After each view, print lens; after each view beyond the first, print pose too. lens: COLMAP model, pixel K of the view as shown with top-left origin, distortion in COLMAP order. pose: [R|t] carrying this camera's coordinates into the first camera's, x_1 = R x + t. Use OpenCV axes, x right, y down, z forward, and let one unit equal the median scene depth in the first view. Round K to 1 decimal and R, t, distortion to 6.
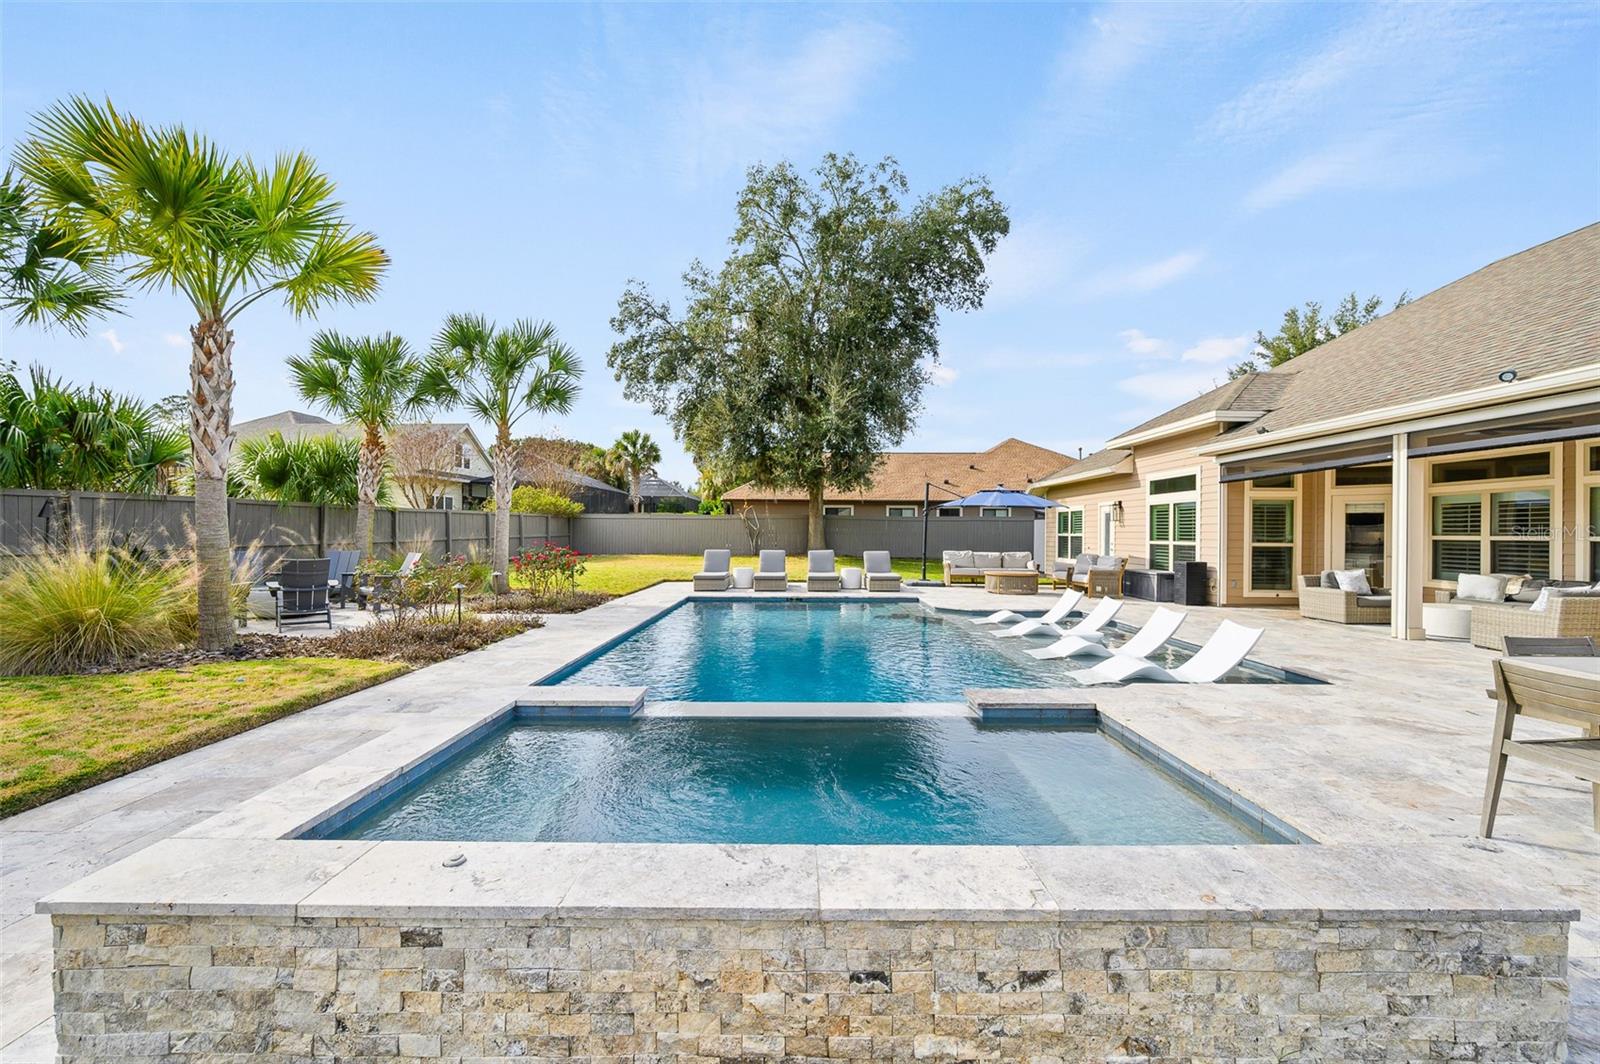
lens RADIAL K [[639.3, 0, 788.5], [0, 639.3, 533.8], [0, 0, 1]] dist [-0.000252, -0.000365]
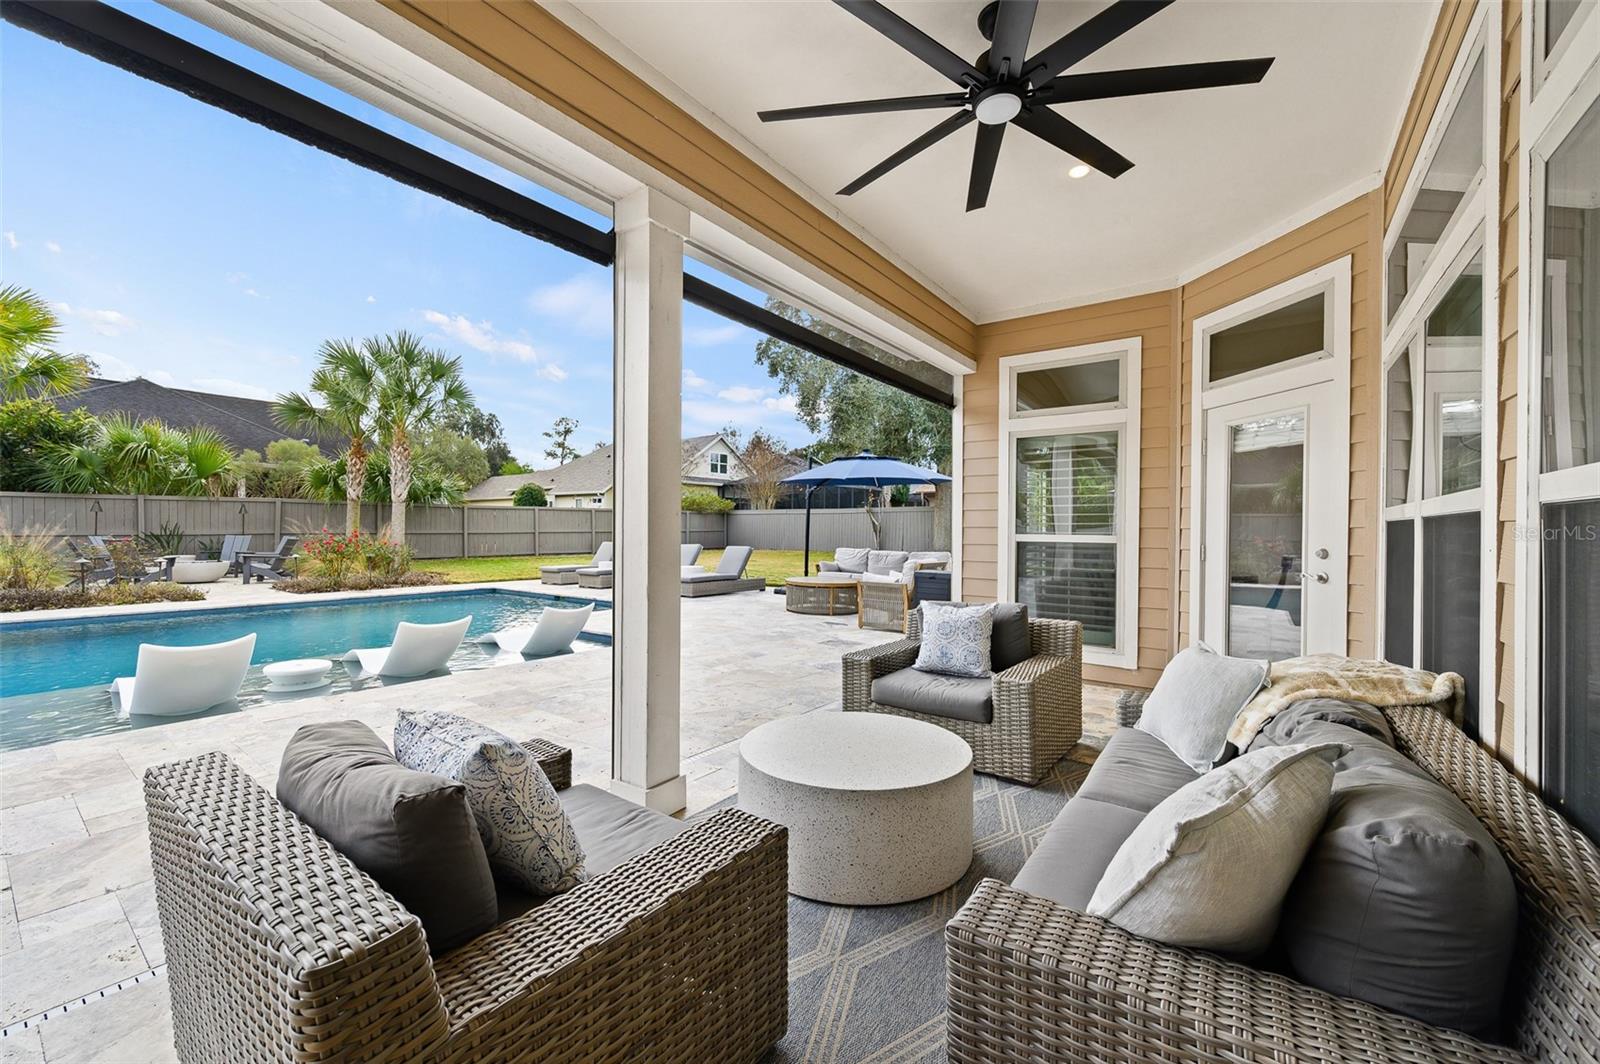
lens RADIAL K [[639.3, 0, 773.0], [0, 639.3, 509.7], [0, 0, 1]] dist [-0.000252, -0.000365]
pose [[0.794127, -0.017368, -0.607503, 0.359557], [-0.006922, 0.999268, -0.037617, 0.006686], [0.607712, 0.034078, 0.793426, 0.223819]]
